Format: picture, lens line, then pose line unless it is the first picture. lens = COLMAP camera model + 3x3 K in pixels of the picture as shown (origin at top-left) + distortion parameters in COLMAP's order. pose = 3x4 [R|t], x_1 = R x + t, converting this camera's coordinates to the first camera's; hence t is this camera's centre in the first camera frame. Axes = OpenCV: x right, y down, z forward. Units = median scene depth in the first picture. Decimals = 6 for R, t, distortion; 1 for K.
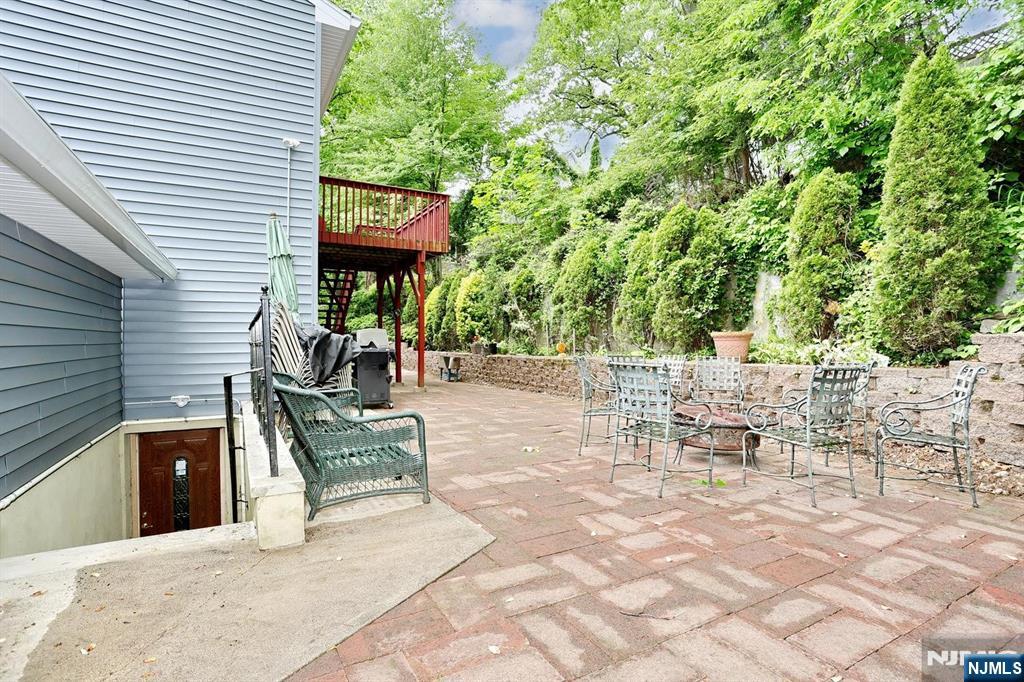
lens RADIAL K [[499.1, 0, 509.8], [0, 499.1, 345.3], [0, 0, 1]] dist [-0.003507, 0.000382]
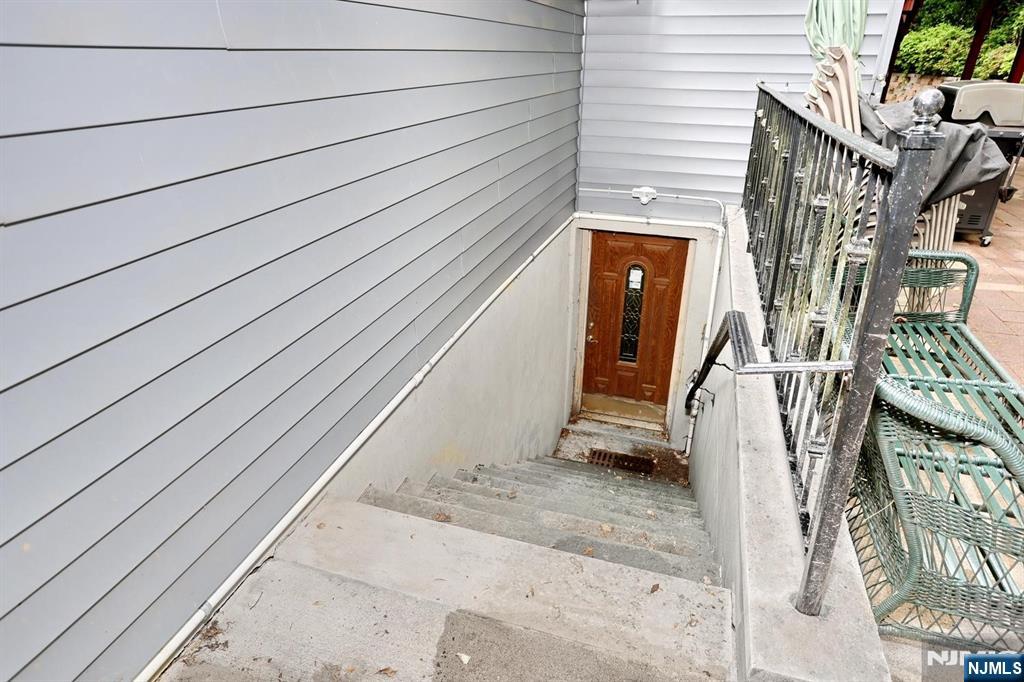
lens RADIAL K [[644.8, 0, 509.2], [0, 644.8, 338.0], [0, 0, 1]] dist [-0.006145, 0.000265]
pose [[0.701663, 0.300748, -0.645926, -0.164196], [-0.023562, 0.915849, 0.400831, -0.055682], [0.712120, -0.266028, 0.649703, 0.247502]]
